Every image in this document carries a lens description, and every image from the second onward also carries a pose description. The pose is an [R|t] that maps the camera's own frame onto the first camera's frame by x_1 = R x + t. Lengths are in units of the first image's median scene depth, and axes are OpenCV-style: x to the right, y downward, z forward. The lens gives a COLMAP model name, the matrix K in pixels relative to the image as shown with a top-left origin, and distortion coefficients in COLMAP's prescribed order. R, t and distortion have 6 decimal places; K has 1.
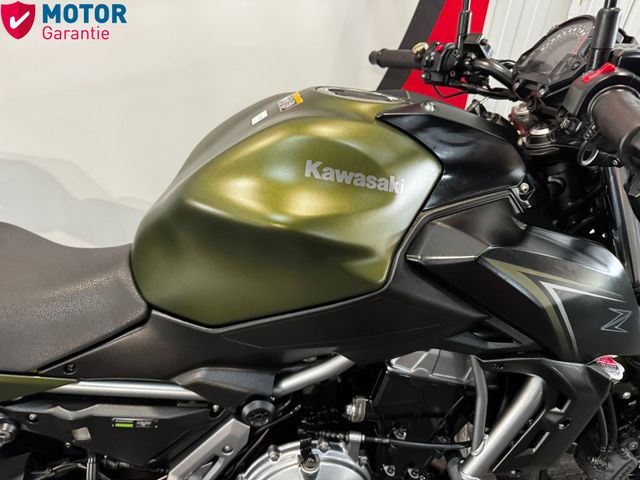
lens RADIAL K [[447.1, 0, 319.8], [0, 447.1, 227.2], [0, 0, 1]] dist [-0.000857, 0.000253]
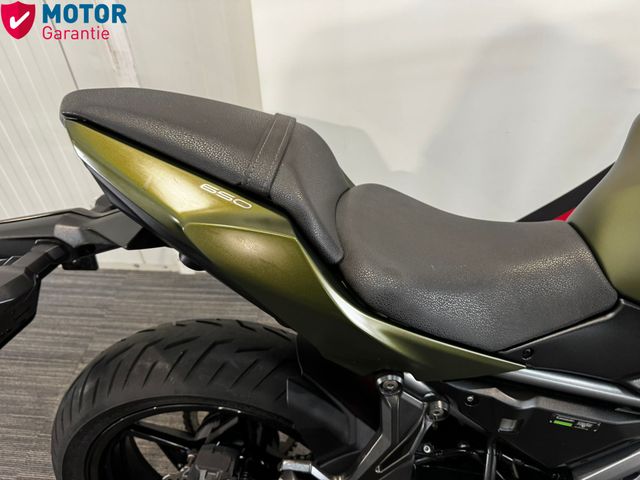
lens RADIAL K [[465.1, 0, 320.0], [0, 465.1, 240.0], [0, 0, 1]] dist [-0.008260, -0.006085]
pose [[0.975952, 0.106502, -0.190196, -0.766652], [-0.097944, 0.993733, 0.053869, 0.076649], [0.194741, -0.033945, 0.980267, 0.012580]]
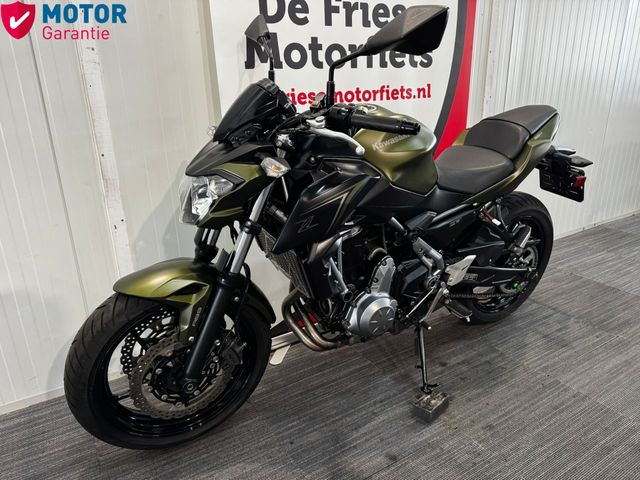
lens RADIAL K [[448.6, 0, 318.7], [0, 448.6, 241.7], [0, 0, 1]] dist [0.118745, -0.198694]
pose [[0.913721, -0.166698, 0.370575, -1.966274], [0.278658, 0.920810, -0.272870, 0.860859], [-0.295742, 0.352591, 0.887815, -0.784543]]
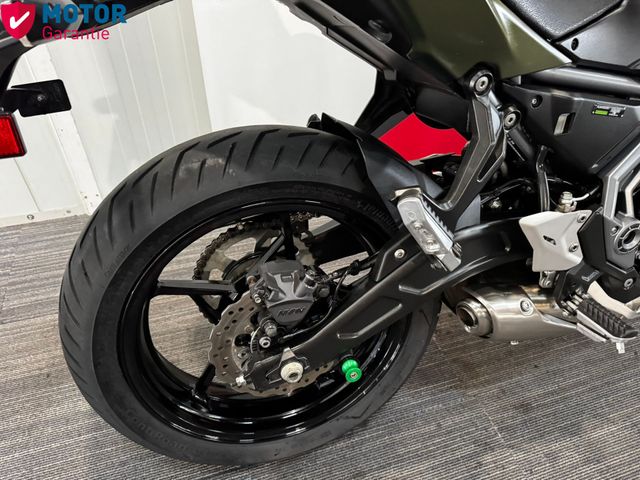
lens RADIAL K [[453.7, 0, 320.0], [0, 453.7, 240.0], [0, 0, 1]] dist [0.000426, -0.002513]
pose [[0.984123, -0.110512, 0.138887, -1.244770], [0.101654, 0.992399, 0.069353, 0.590952], [-0.145496, -0.054134, 0.987877, 0.041709]]
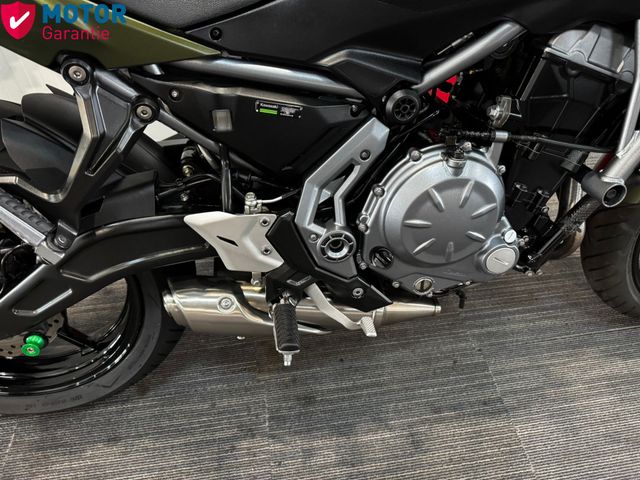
lens RADIAL K [[449.1, 0, 318.5], [0, 449.1, 236.1], [0, 0, 1]] dist [0.076107, -0.118842]
pose [[0.999752, -0.012715, 0.018266, -0.349138], [0.009795, 0.988352, 0.151872, 0.555411], [-0.019984, -0.151656, 0.988231, 0.007335]]
